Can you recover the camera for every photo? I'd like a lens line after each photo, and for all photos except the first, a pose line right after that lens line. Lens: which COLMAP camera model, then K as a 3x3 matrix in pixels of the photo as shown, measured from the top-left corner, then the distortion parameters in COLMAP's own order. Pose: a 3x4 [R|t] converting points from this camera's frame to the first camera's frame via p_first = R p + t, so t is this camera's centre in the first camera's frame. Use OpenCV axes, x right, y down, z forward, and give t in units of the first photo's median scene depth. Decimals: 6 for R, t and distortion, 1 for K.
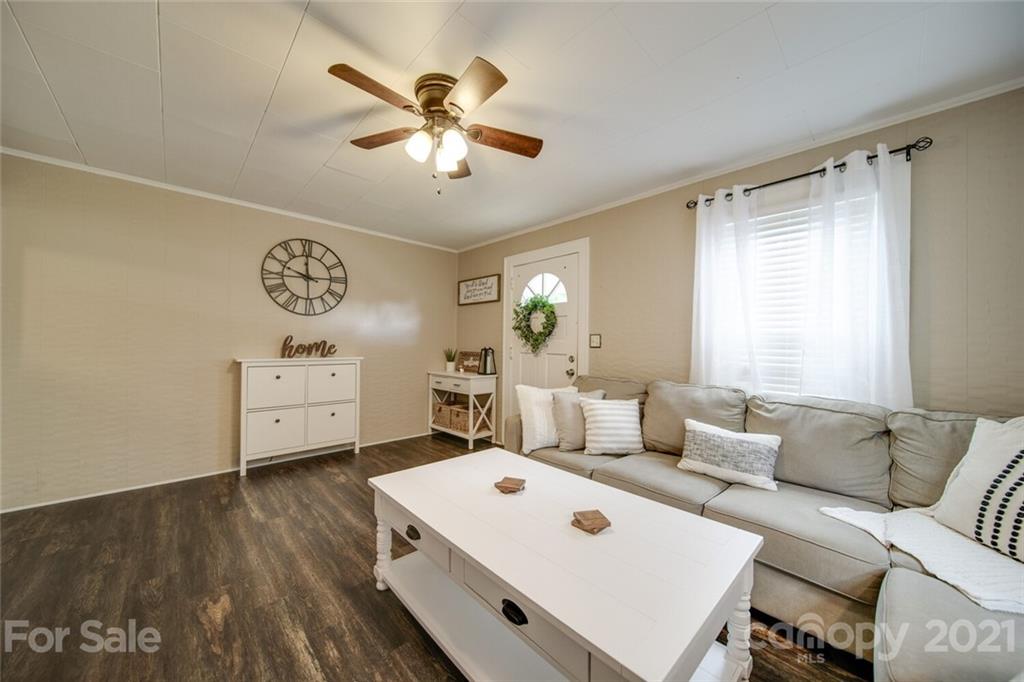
lens RADIAL K [[358.6, 0, 513.8], [0, 358.6, 341.3], [0, 0, 1]] dist [0.000089, -0.001260]
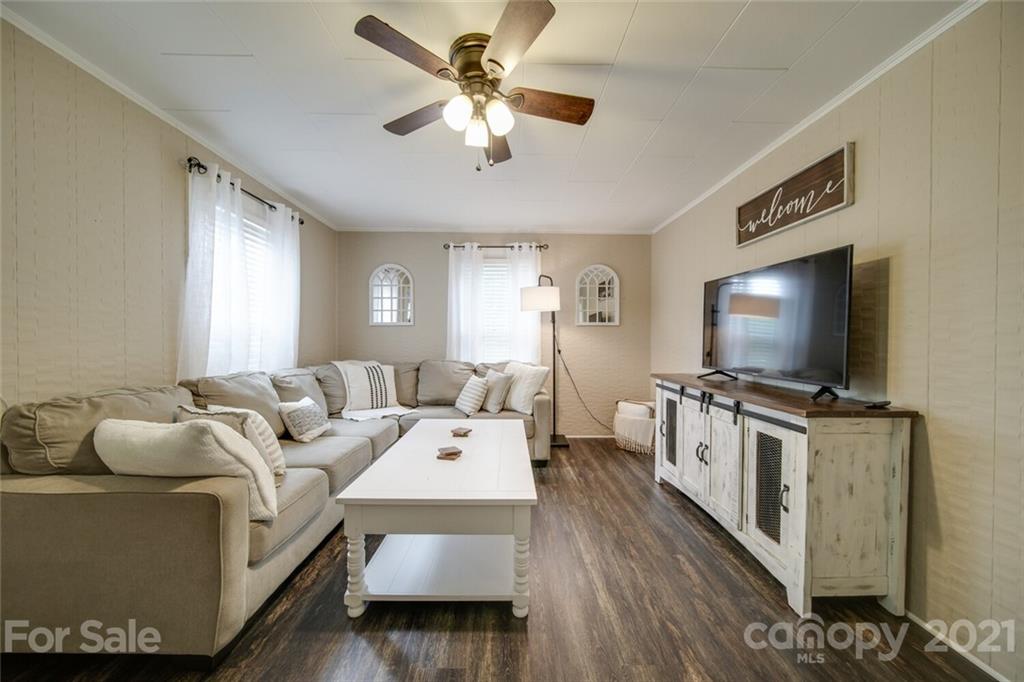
lens RADIAL K [[358.6, 0, 513.6], [0, 358.6, 340.7], [0, 0, 1]] dist [0.000089, -0.001260]
pose [[-0.736799, -0.025182, 0.675642, -0.446341], [-0.025157, 0.999635, 0.009824, 0.002082], [-0.675643, -0.009759, -0.737164, 0.800083]]
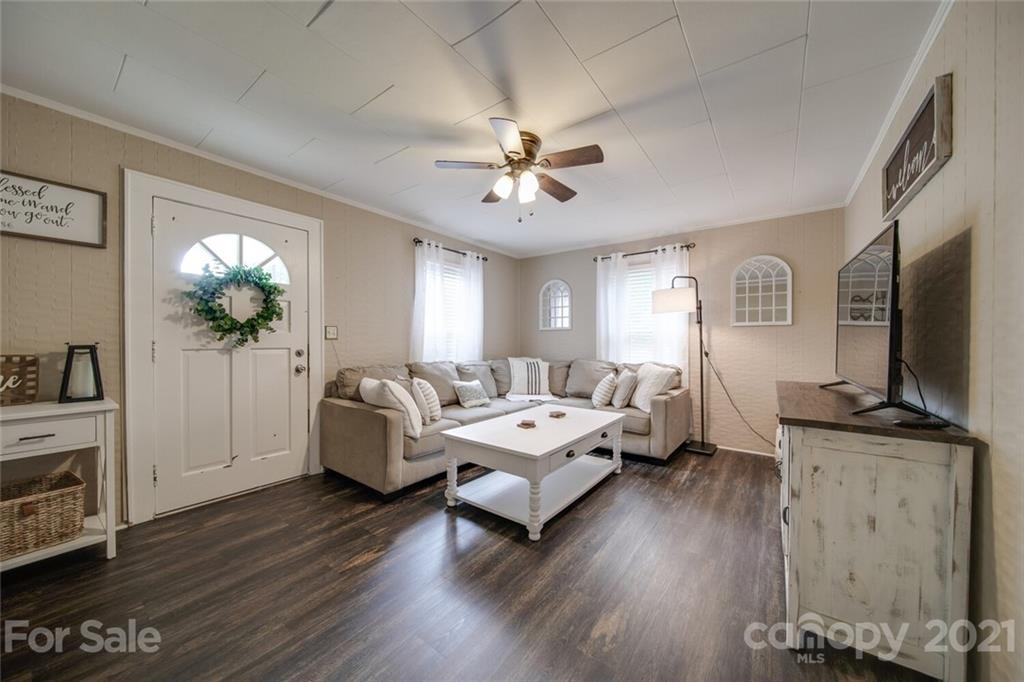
lens RADIAL K [[358.6, 0, 514.2], [0, 358.6, 341.7], [0, 0, 1]] dist [0.000089, -0.001260]
pose [[-0.173891, -0.022580, 0.984506, -0.737971], [-0.018379, 0.999637, 0.019681, -0.004170], [-0.984593, -0.014672, -0.174243, 0.618687]]
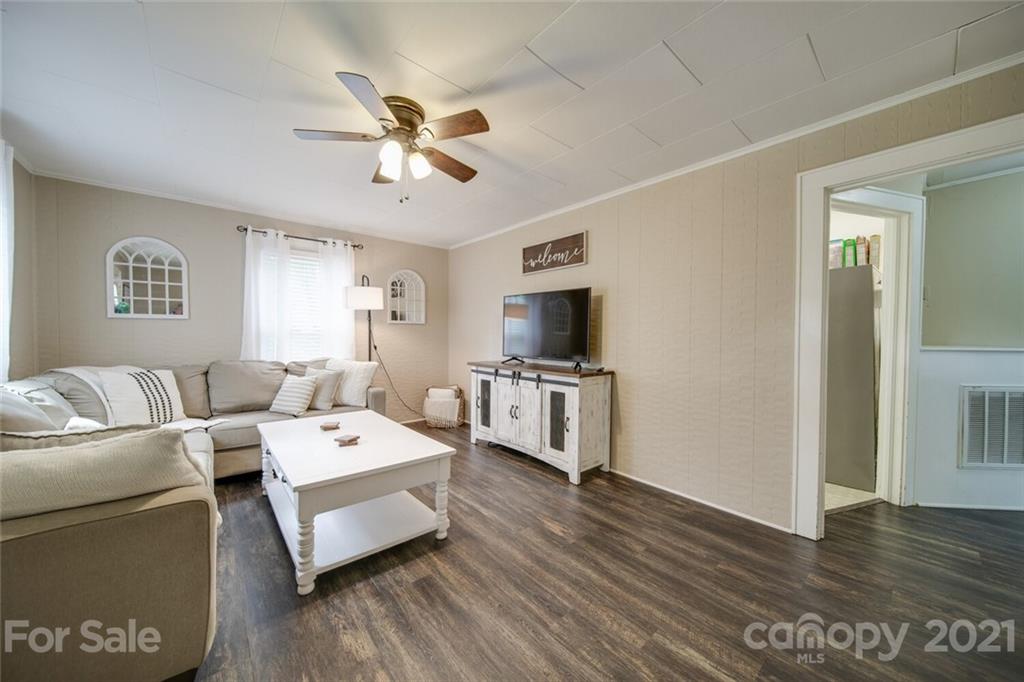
lens RADIAL K [[358.6, 0, 513.9], [0, 358.6, 340.4], [0, 0, 1]] dist [0.000089, -0.001260]
pose [[-0.998653, -0.023291, 0.046366, -0.311250], [-0.023117, 0.999724, 0.004272, 0.003828], [-0.046453, 0.003194, -0.998915, 1.053518]]
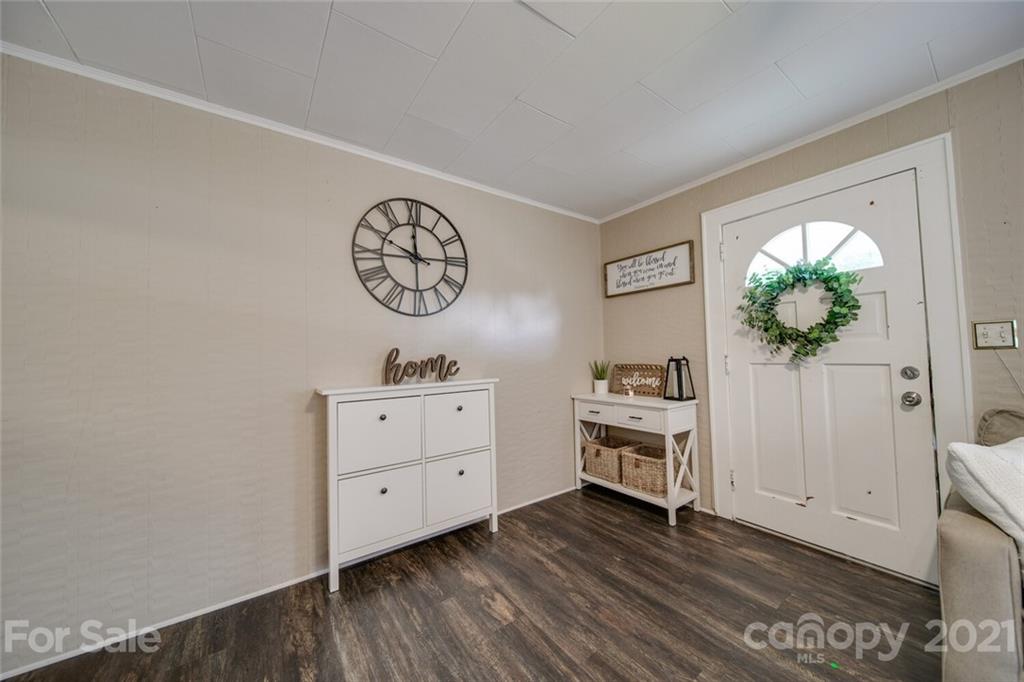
lens RADIAL K [[358.6, 0, 513.9], [0, 358.6, 341.6], [0, 0, 1]] dist [0.000089, -0.001260]
pose [[0.989836, -0.039964, -0.136482, -0.319751], [0.036081, 0.998874, -0.030807, -0.000800], [0.137559, 0.025570, 0.990163, 0.390430]]
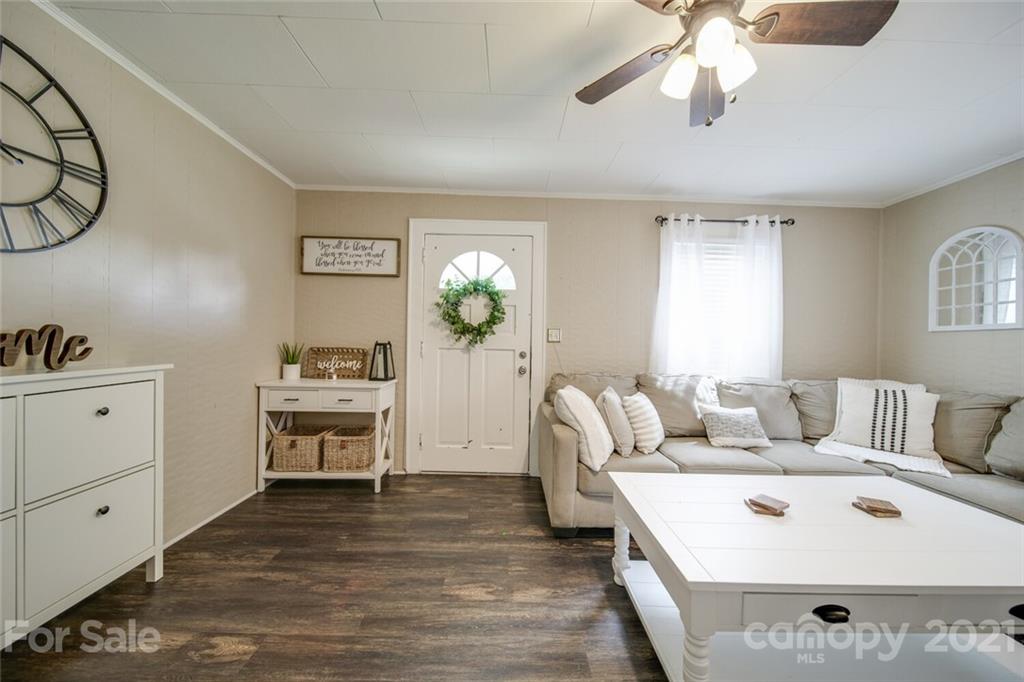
lens RADIAL K [[358.6, 0, 513.5], [0, 358.6, 342.0], [0, 0, 1]] dist [0.000089, -0.001260]
pose [[0.677608, -0.002570, 0.735419, -0.486486], [-0.017982, 0.999637, 0.020062, -0.000381], [-0.735204, -0.026819, 0.677316, 0.399120]]
